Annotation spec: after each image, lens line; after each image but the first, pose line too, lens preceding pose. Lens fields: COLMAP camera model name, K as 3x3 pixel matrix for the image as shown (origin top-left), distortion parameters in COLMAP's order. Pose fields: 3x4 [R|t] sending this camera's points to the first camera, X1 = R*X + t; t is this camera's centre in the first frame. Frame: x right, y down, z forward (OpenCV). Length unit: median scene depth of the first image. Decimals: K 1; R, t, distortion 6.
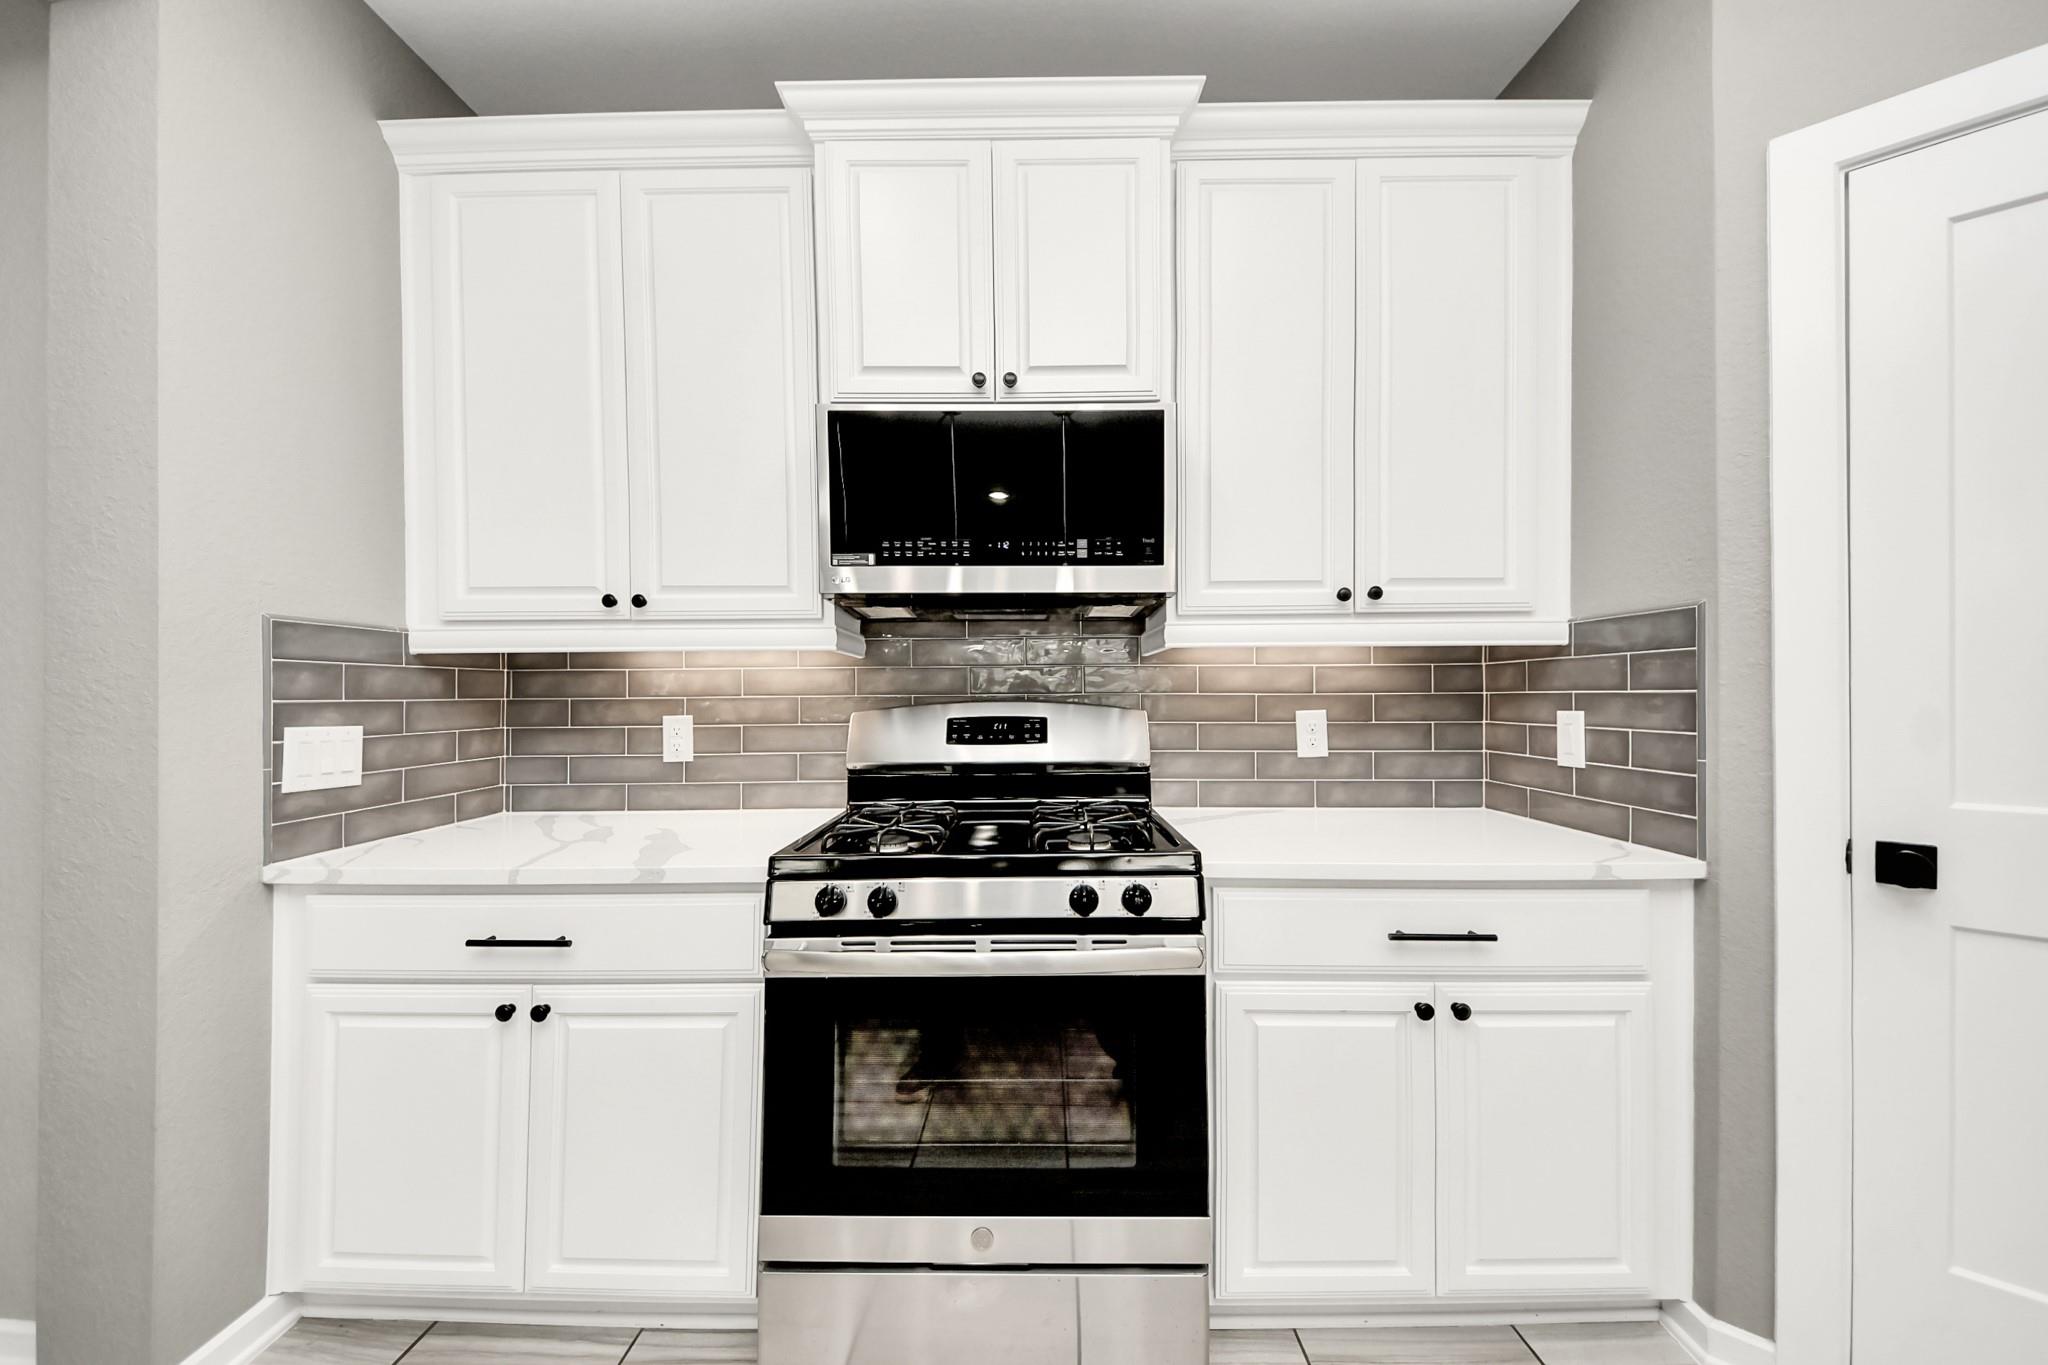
lens RADIAL K [[745.4, 0, 1018.7], [0, 745.4, 690.0], [0, 0, 1]] dist [0.045609, -0.028751]
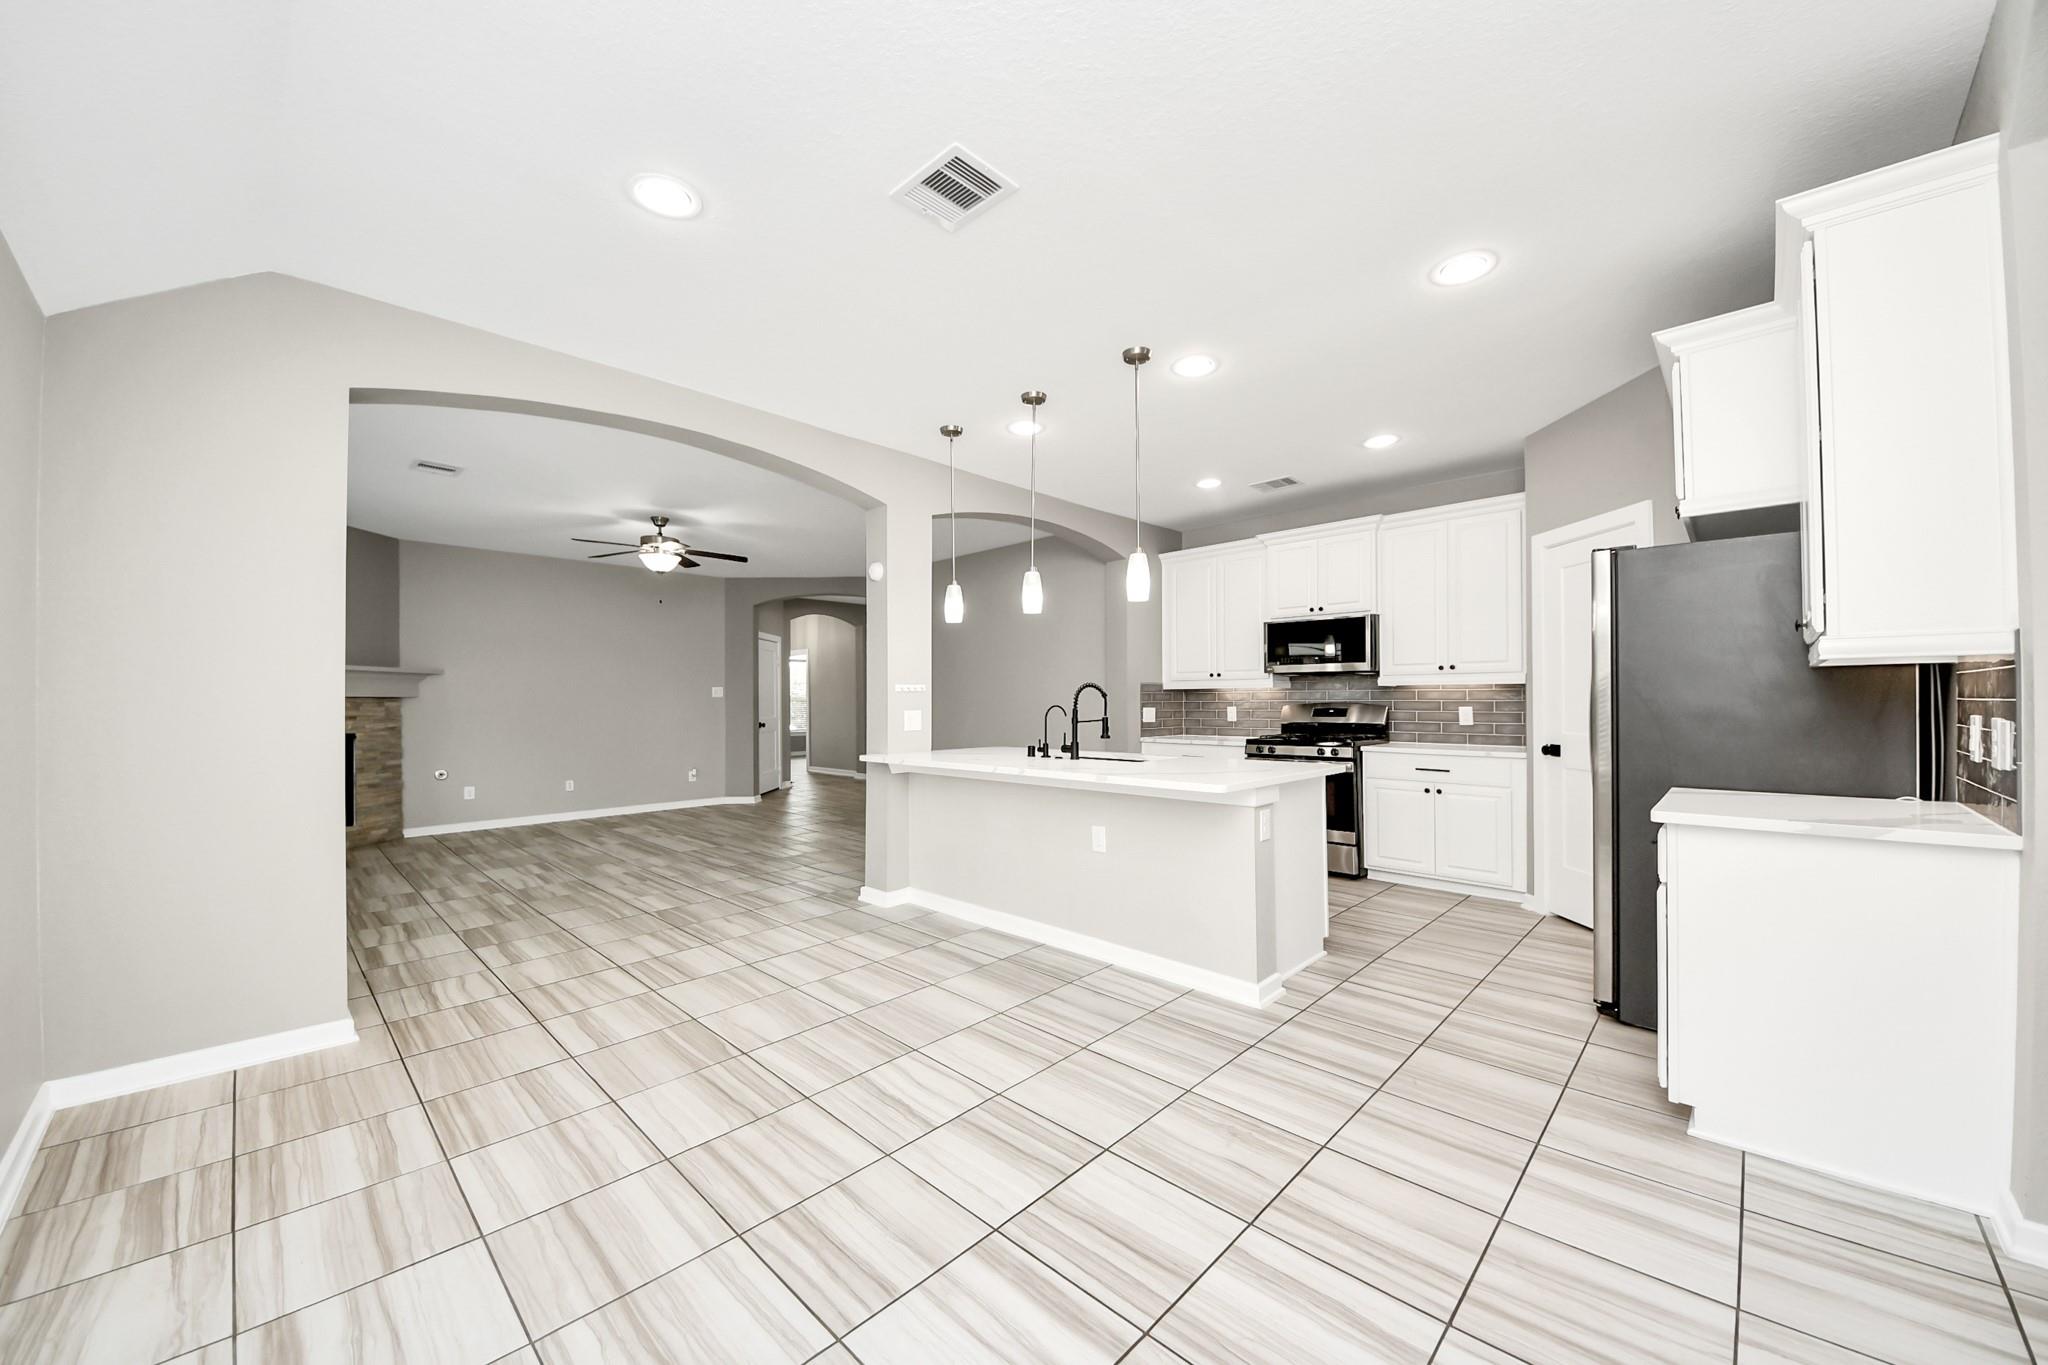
lens RADIAL K [[683.8, 0, 965.5], [0, 683.8, 694.8], [0, 0, 1]] dist [0.032315, -0.013485]
pose [[0.661593, -0.003789, -0.749853, 1.228799], [0.007205, 0.999973, 0.001304, -0.035592], [0.749828, -0.006265, 0.661603, -2.213718]]
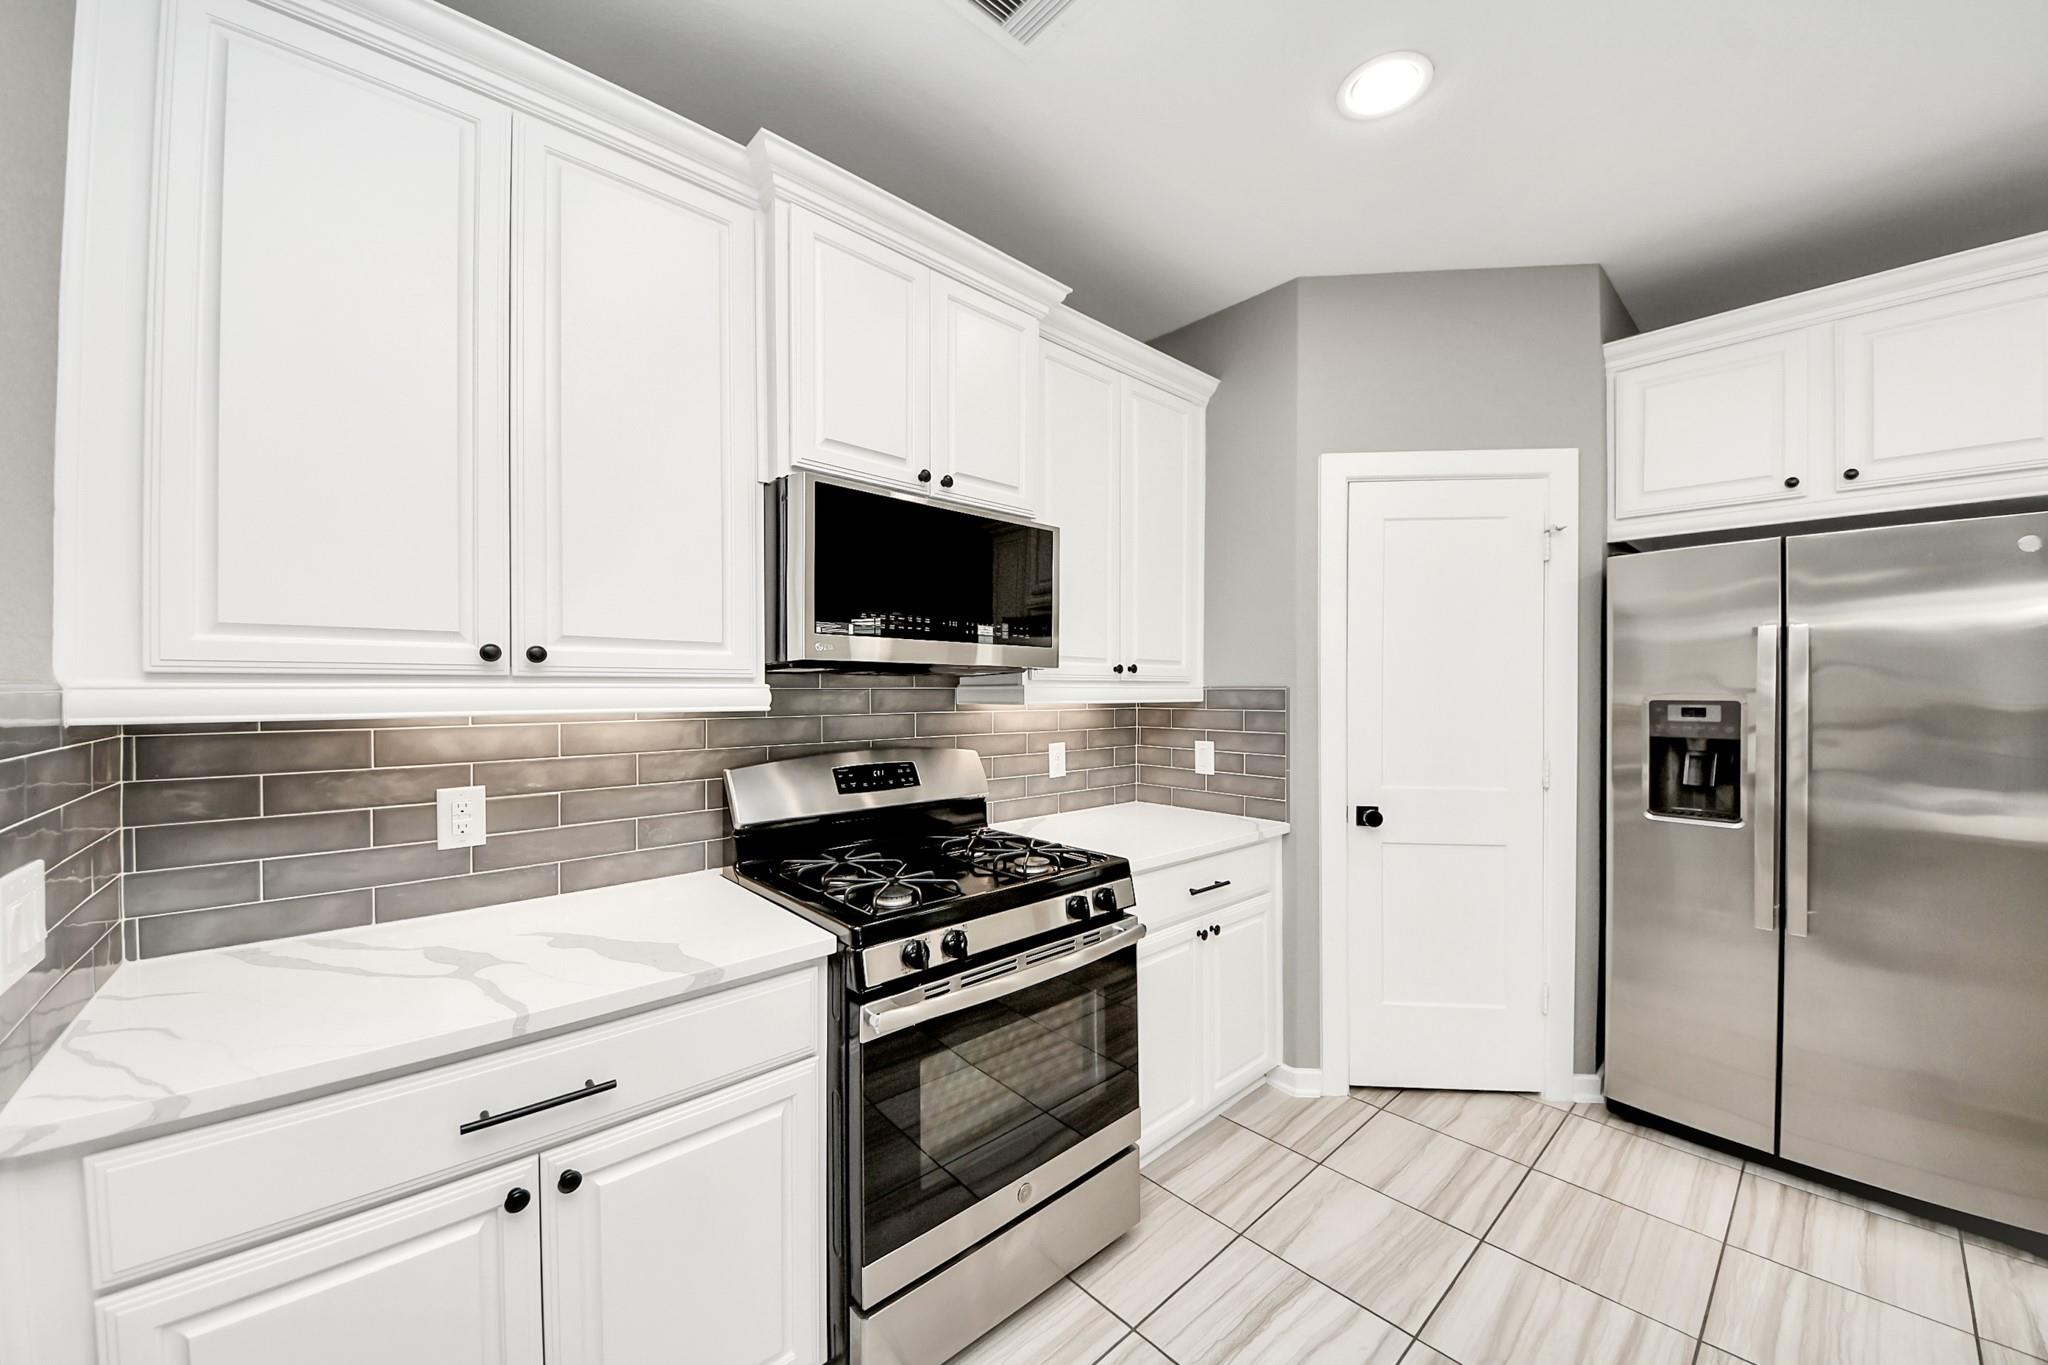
lens RADIAL K [[743.9, 0, 999.7], [0, 743.9, 687.1], [0, 0, 1]] dist [0.031239, -0.019054]
pose [[0.737411, 0.002383, 0.675440, -0.712583], [-0.007670, 0.999959, 0.004845, -0.095096], [-0.675400, -0.008753, 0.737399, 0.082950]]
